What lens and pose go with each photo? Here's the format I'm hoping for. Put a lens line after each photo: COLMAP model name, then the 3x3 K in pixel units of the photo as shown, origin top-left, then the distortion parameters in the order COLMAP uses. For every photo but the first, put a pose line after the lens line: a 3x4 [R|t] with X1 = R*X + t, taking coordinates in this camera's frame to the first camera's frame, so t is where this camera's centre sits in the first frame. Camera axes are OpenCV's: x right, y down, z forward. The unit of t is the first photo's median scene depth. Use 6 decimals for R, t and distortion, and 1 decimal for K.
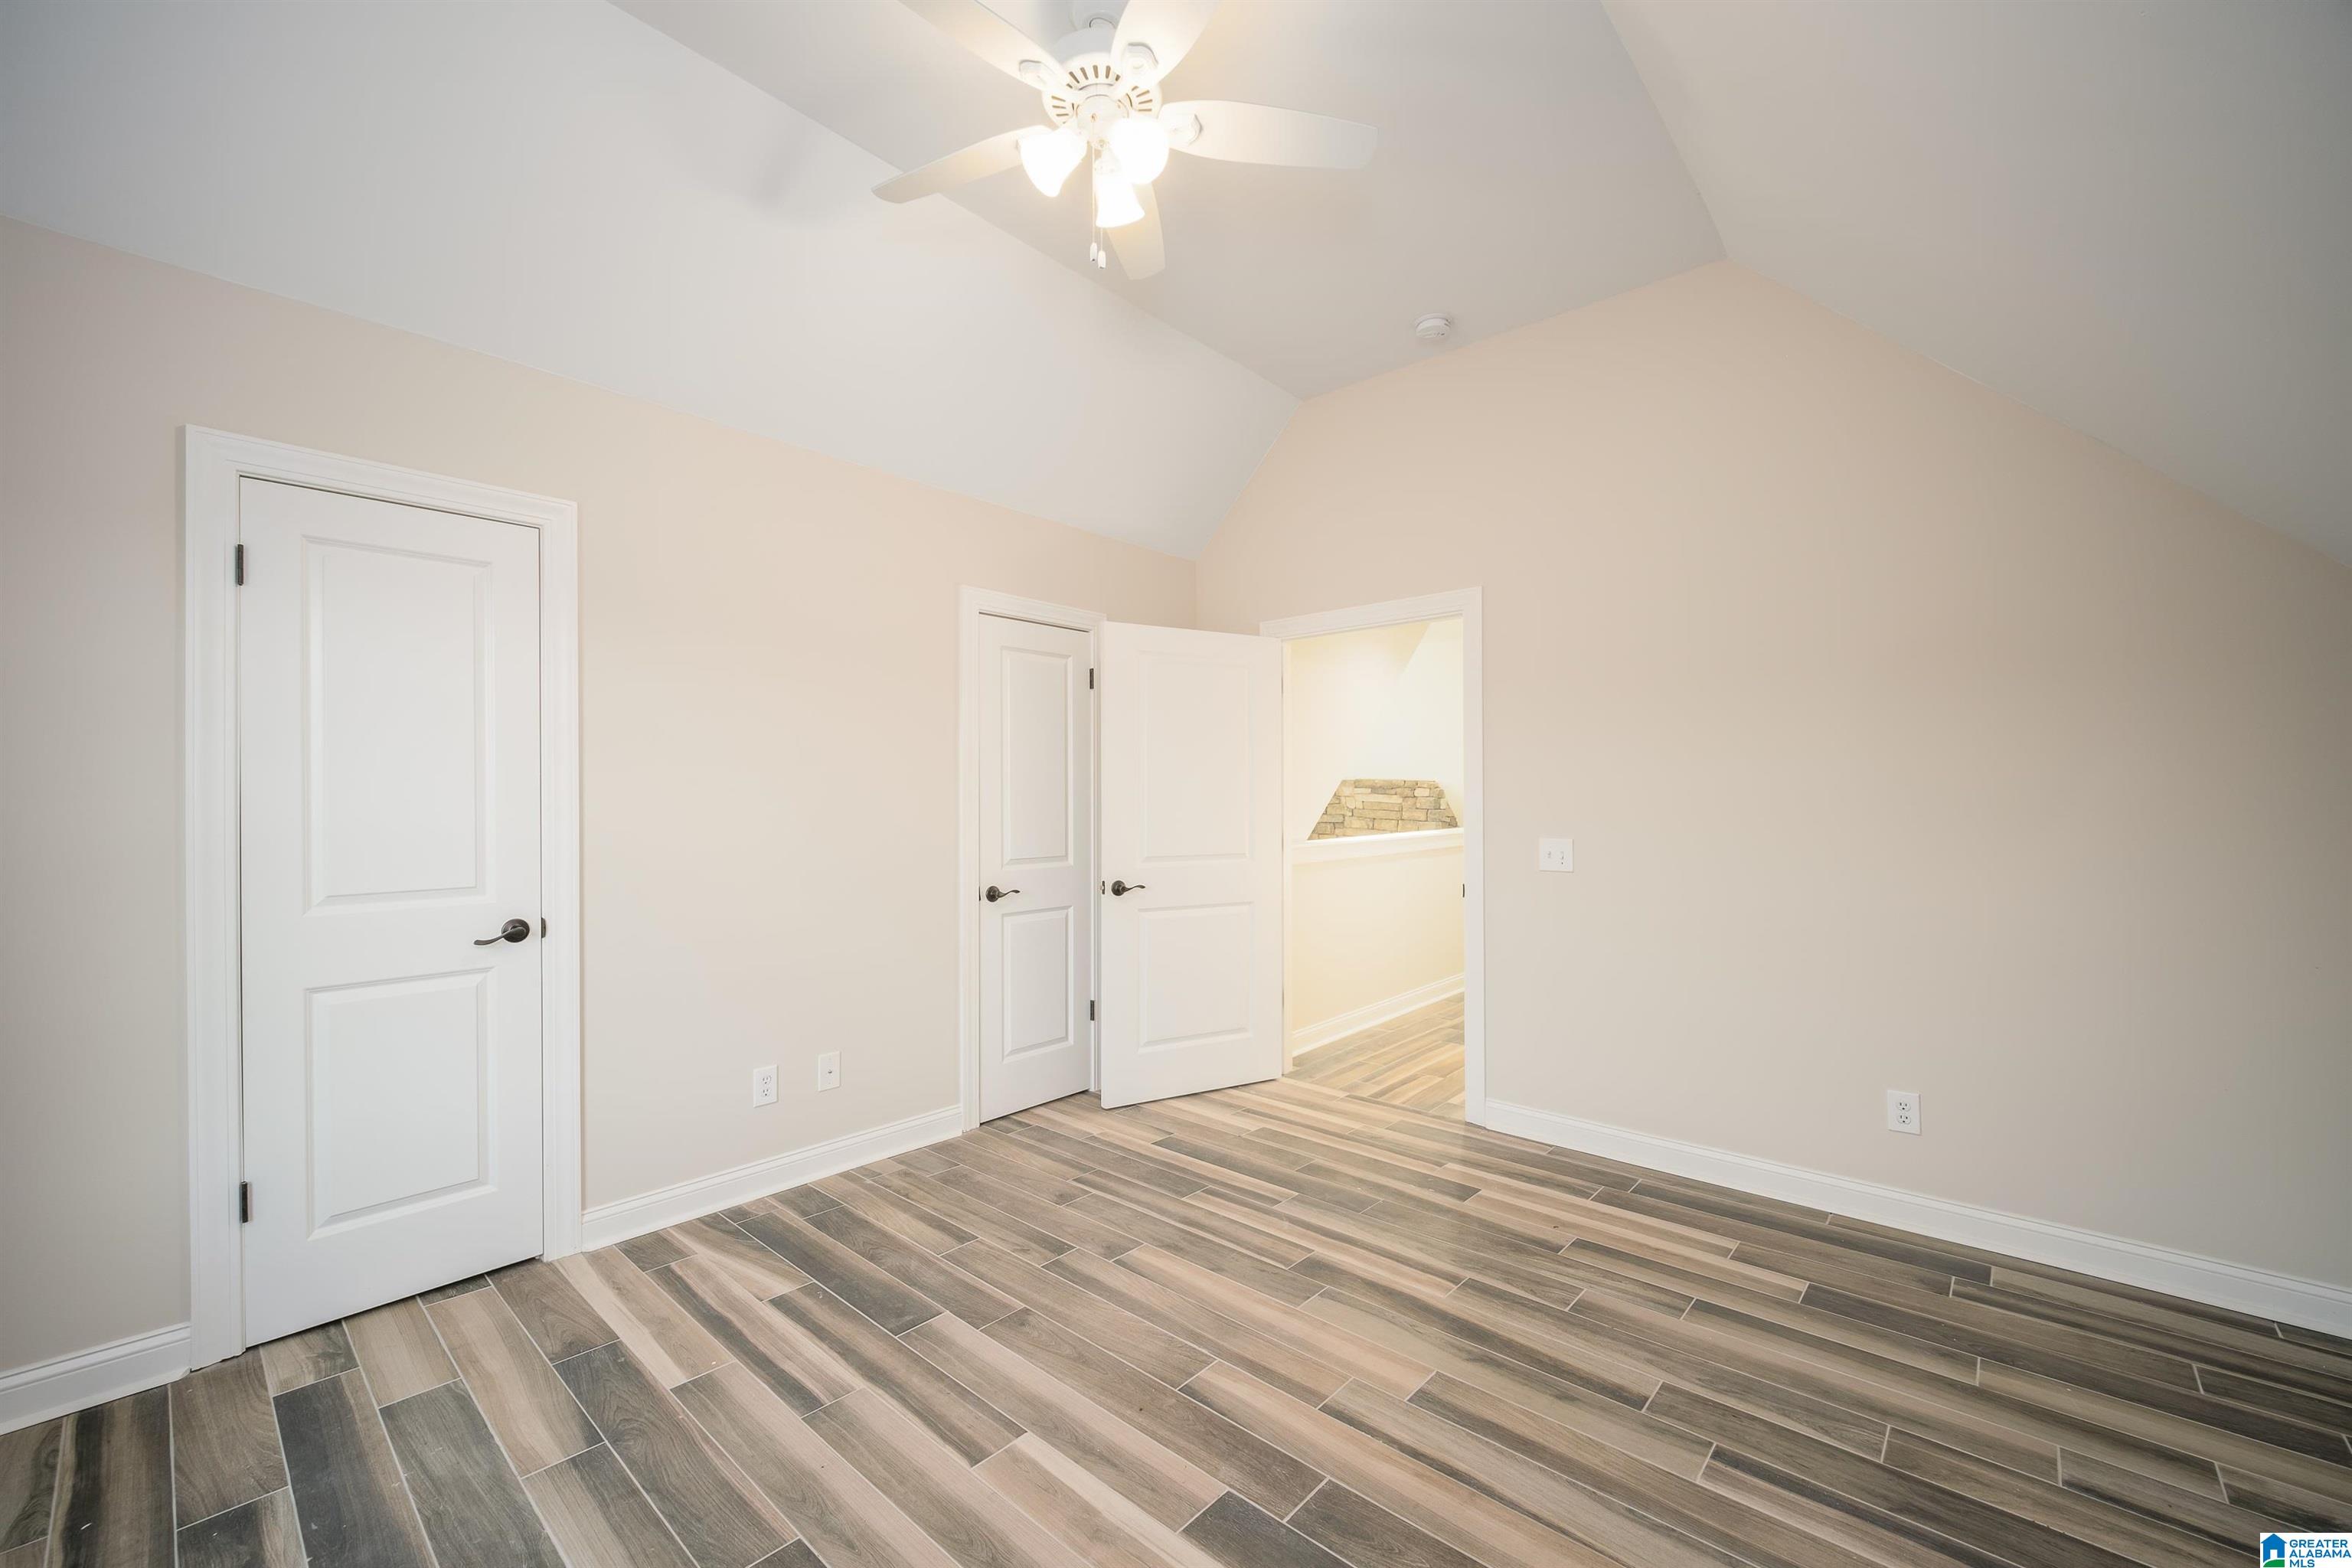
lens RADIAL K [[937.5, 0, 1187.8], [0, 937.5, 809.2], [0, 0, 1]] dist [0.000912, 0.000158]
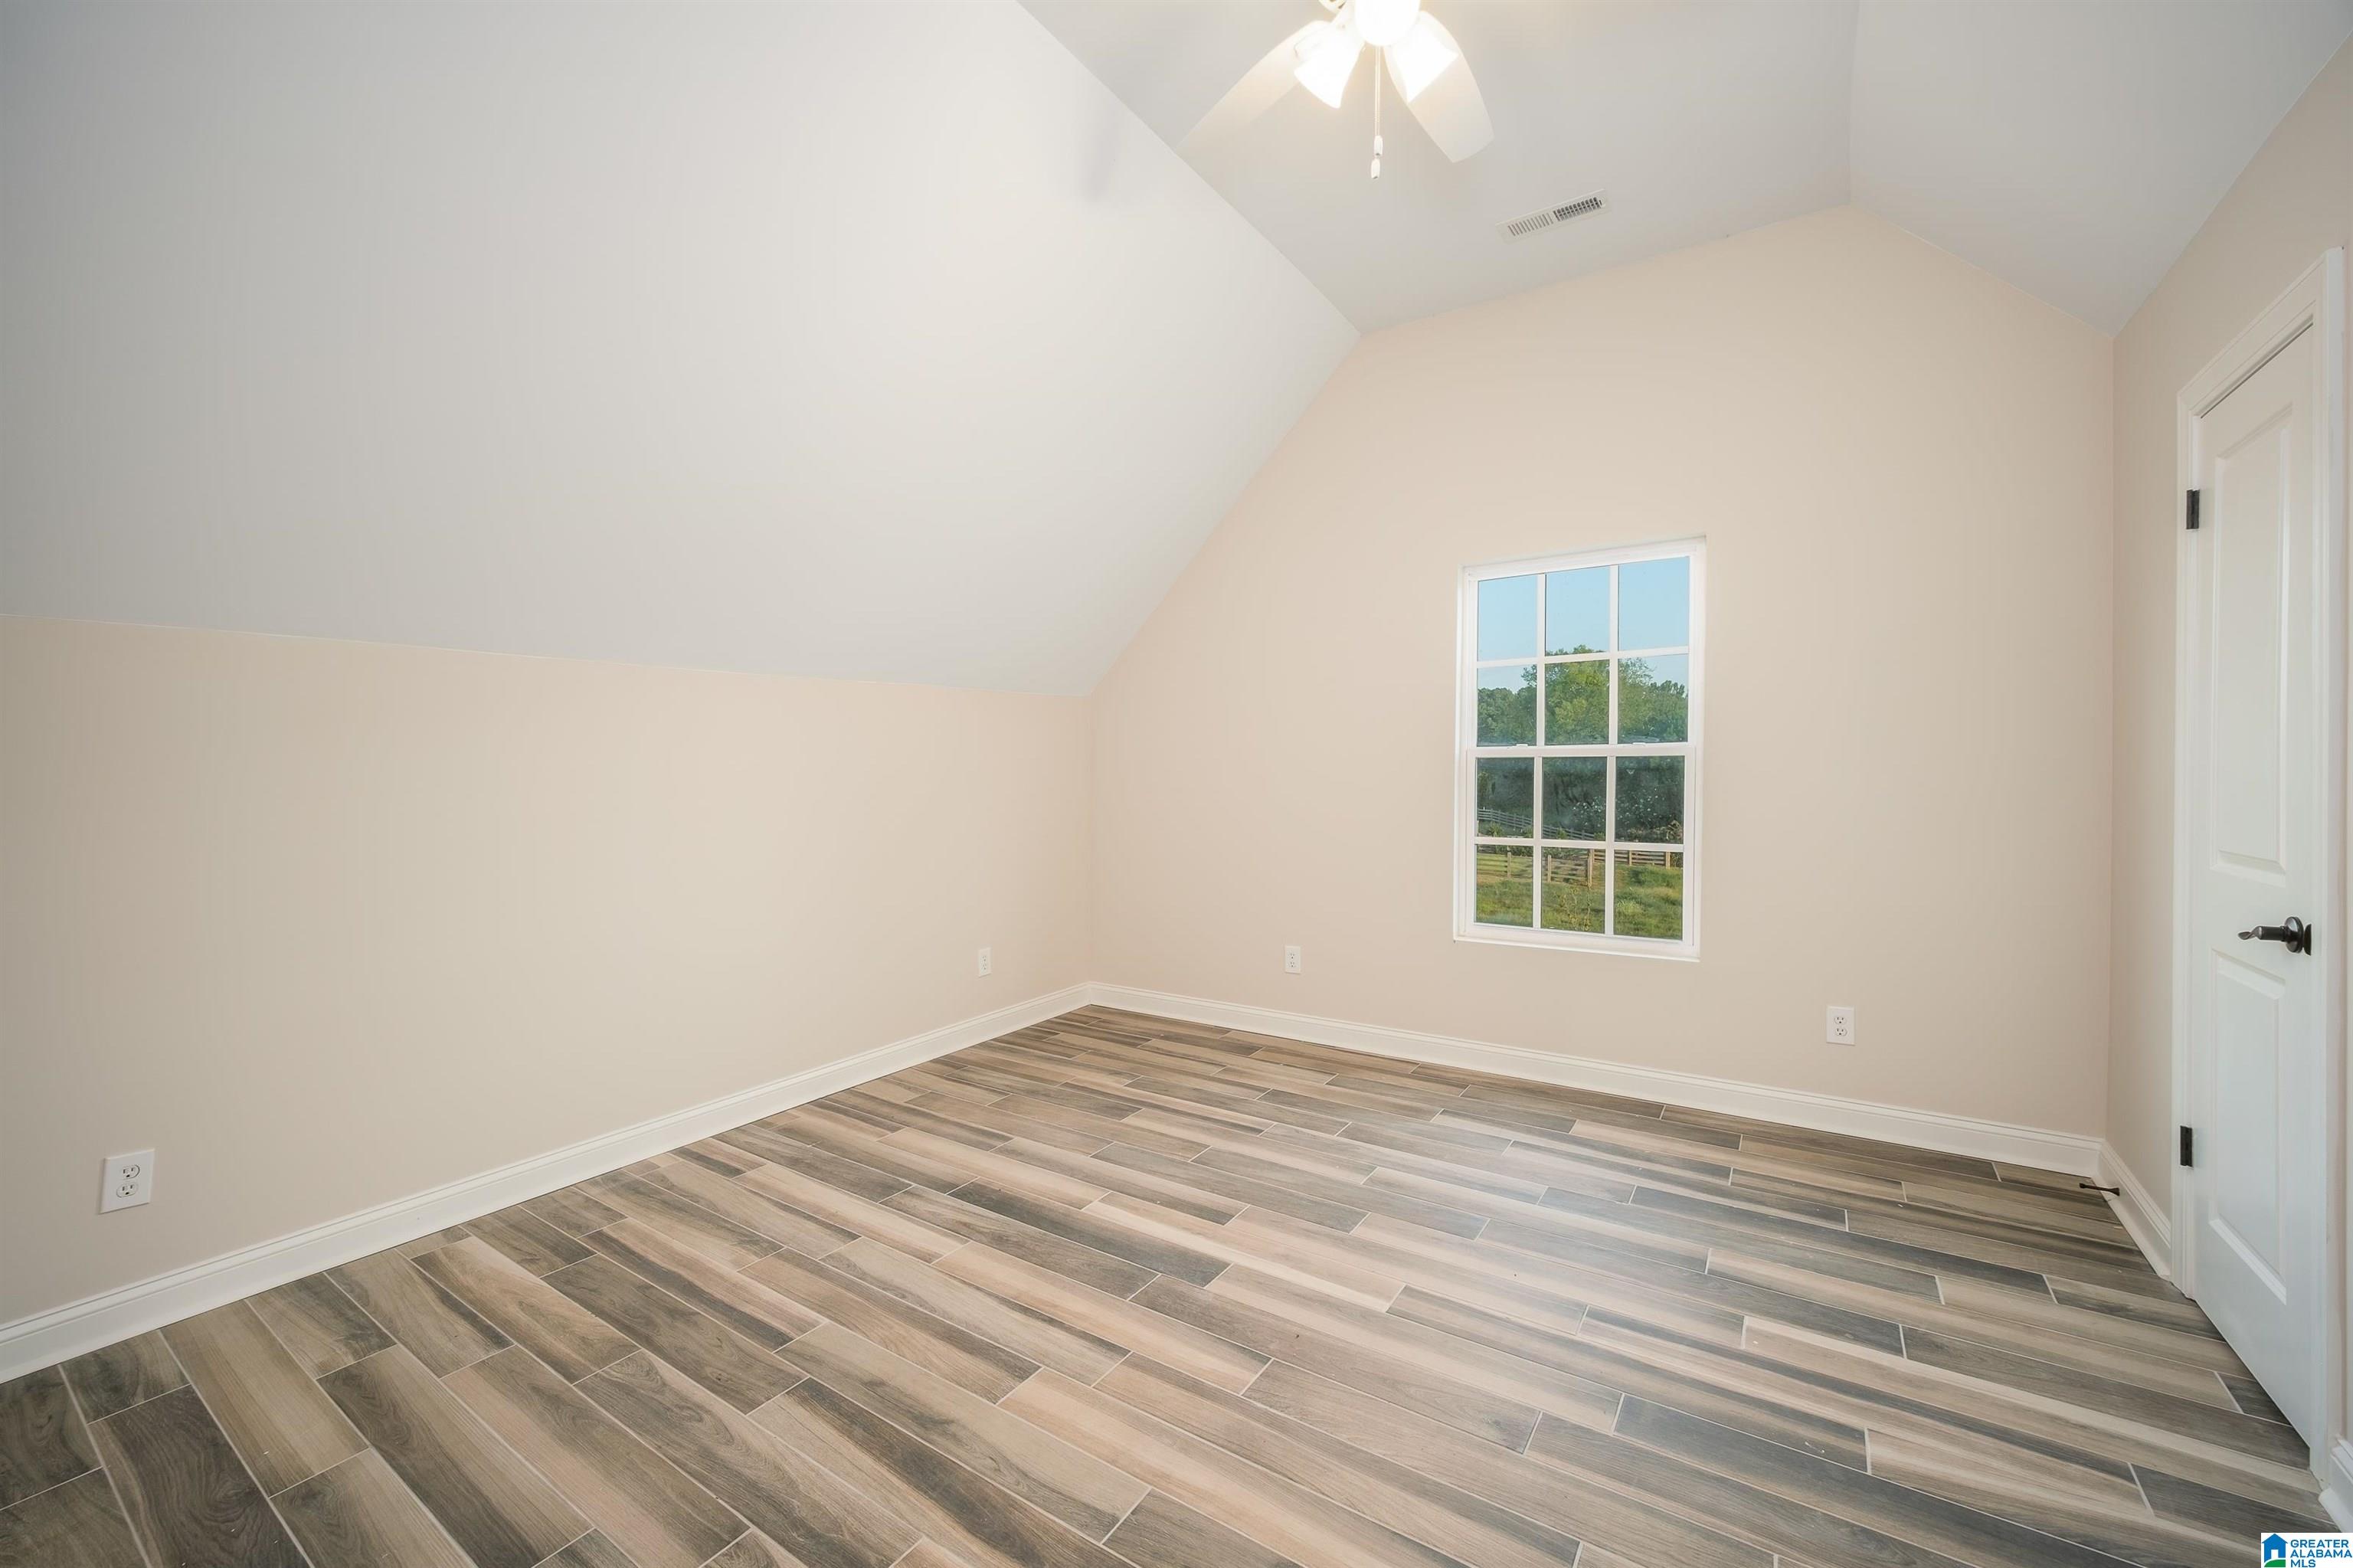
lens RADIAL K [[938.0, 0, 1188.3], [0, 938.0, 809.3], [0, 0, 1]] dist [0.000912, 0.000158]
pose [[-0.987835, 0.020152, -0.154192, 0.220783], [0.011897, 0.998455, 0.054273, -0.012561], [0.155048, 0.051779, -0.986549, 1.971943]]
